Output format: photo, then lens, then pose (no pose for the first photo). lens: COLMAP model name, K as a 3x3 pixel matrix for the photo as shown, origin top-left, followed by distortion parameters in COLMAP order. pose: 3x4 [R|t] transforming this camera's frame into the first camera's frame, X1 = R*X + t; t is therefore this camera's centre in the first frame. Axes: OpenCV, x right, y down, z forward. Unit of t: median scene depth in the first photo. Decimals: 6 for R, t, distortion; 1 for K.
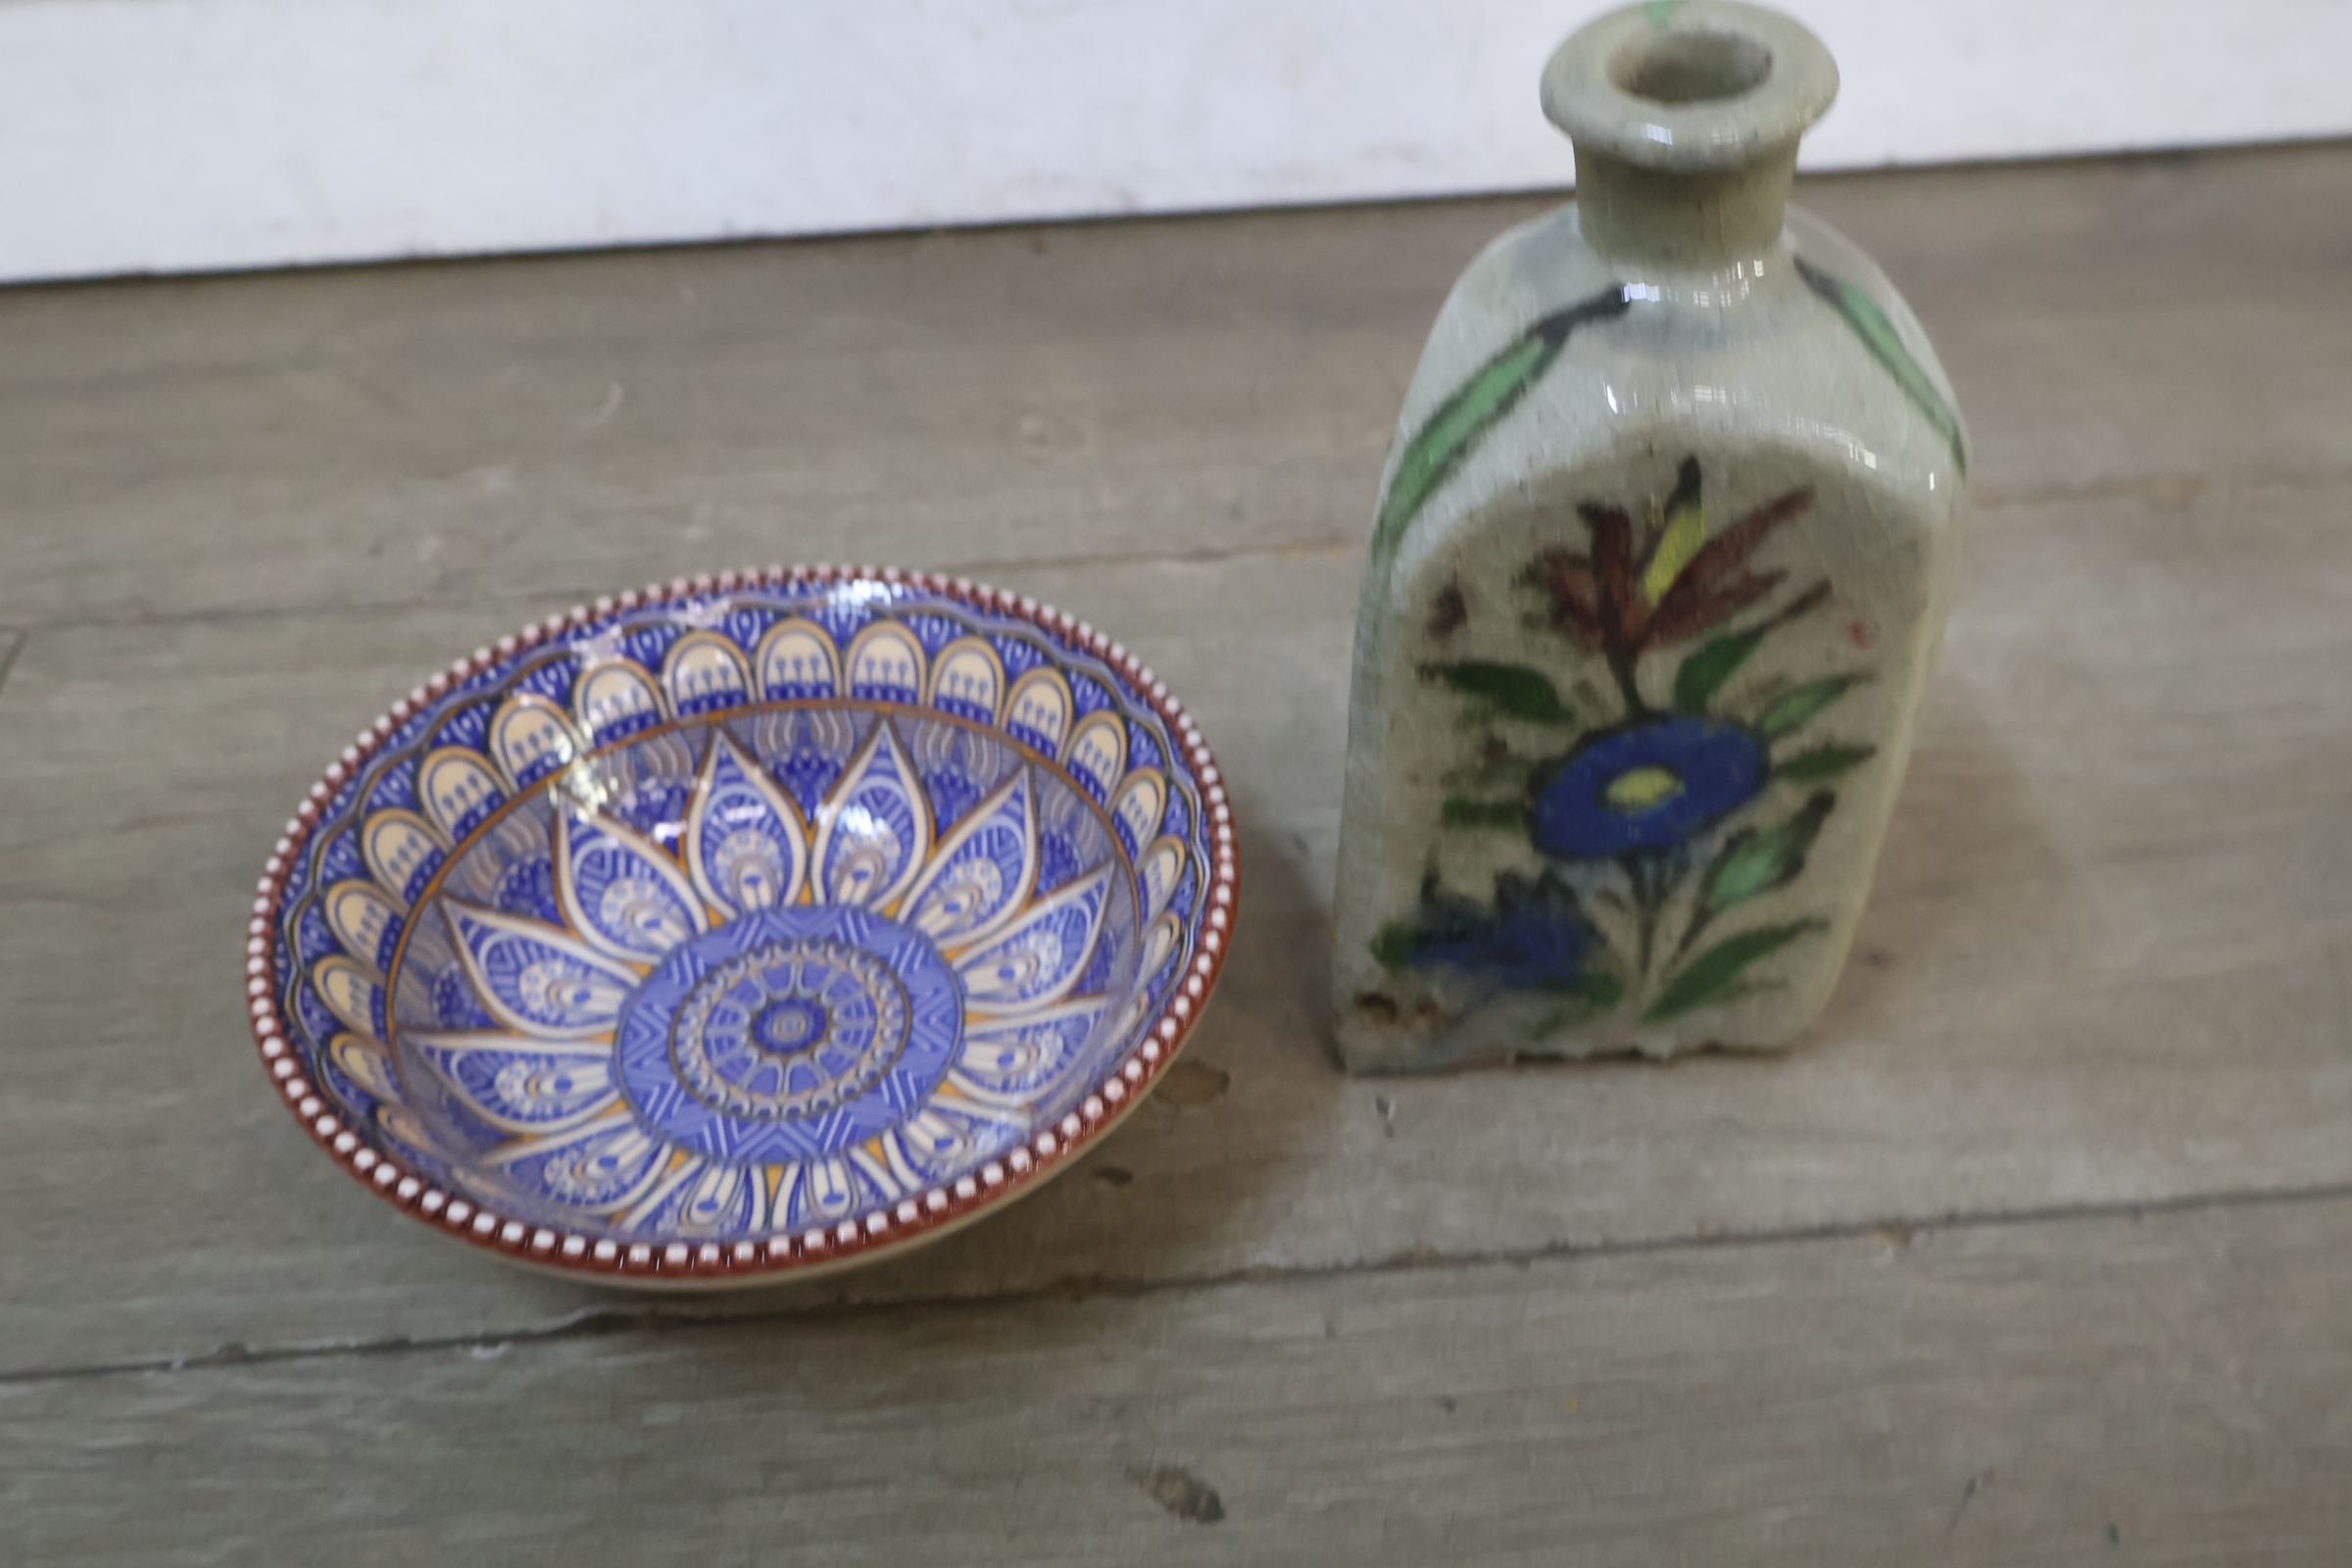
lens RADIAL K [[2158.7, 0, 1173.4], [0, 2158.7, 821.4], [0, 0, 1]] dist [0.013734, 0.000000]
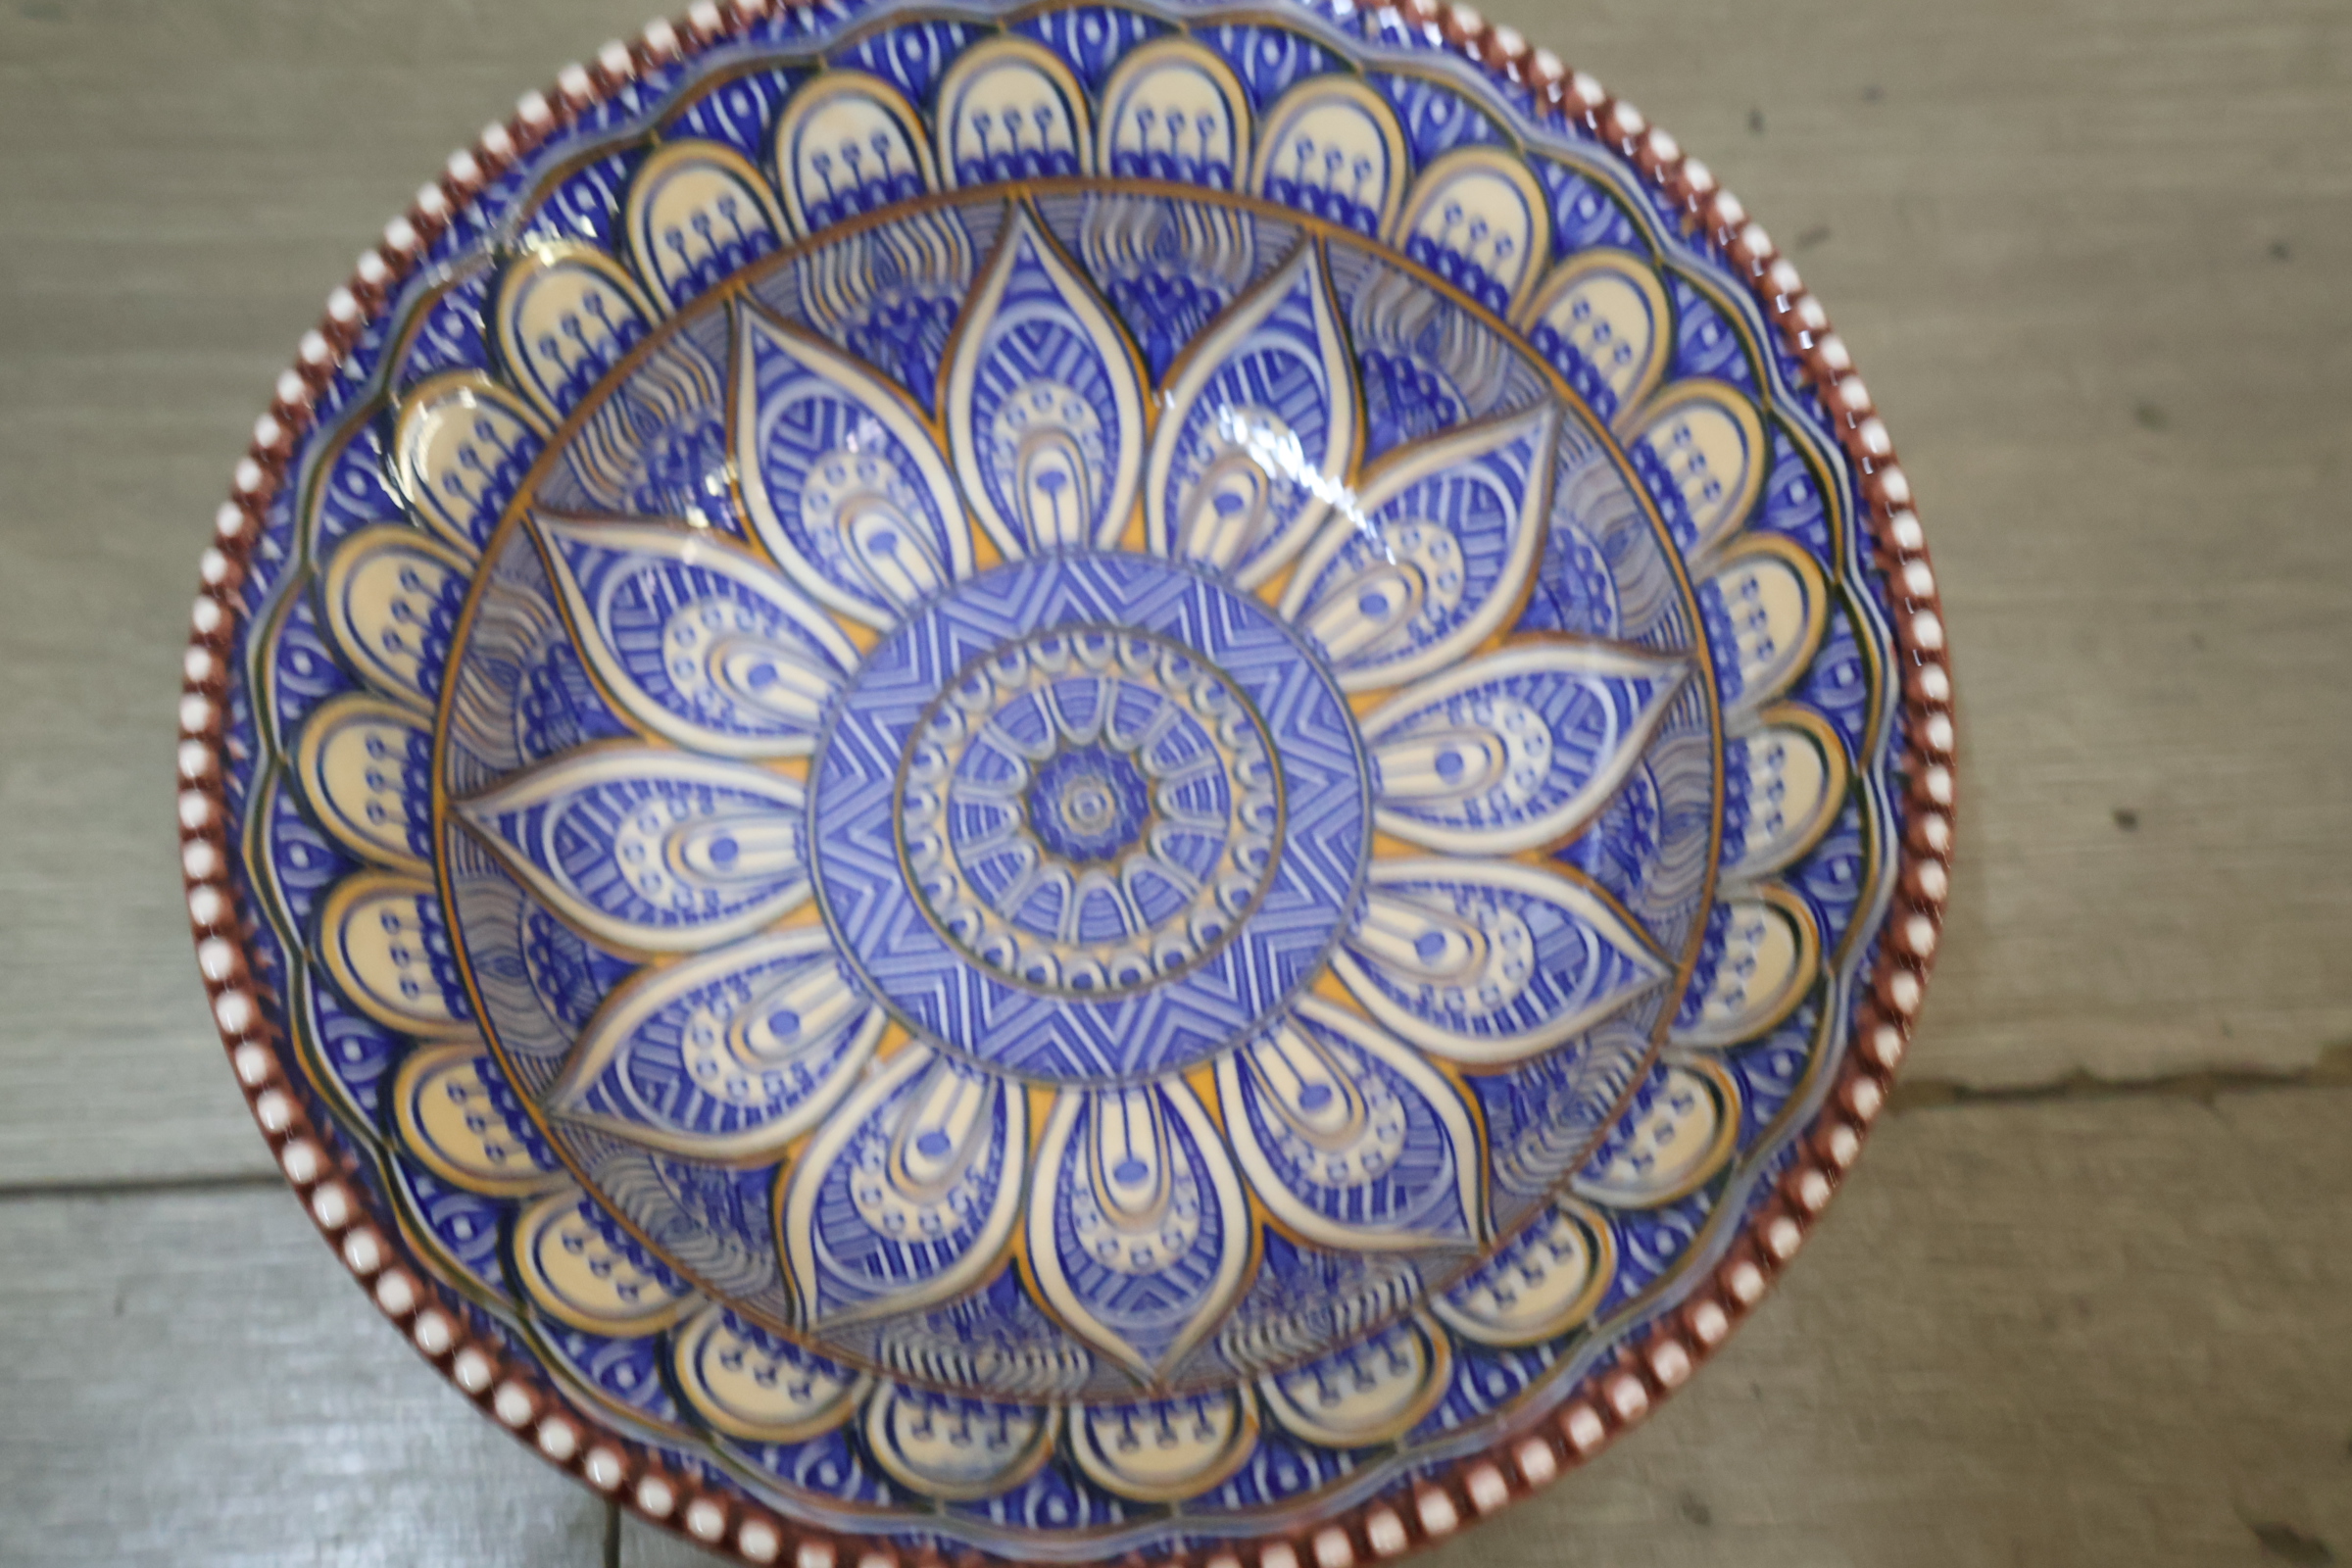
lens RADIAL K [[2158.7, 0, 1168.7], [0, 2158.7, 818.9], [0, 0, 1]] dist [0.013734, 0.000000]
pose [[0.981906, 0.185102, -0.039969, -0.127759], [-0.142268, 0.860368, 0.489415, -0.201143], [0.124980, -0.474874, 0.871134, 0.459106]]
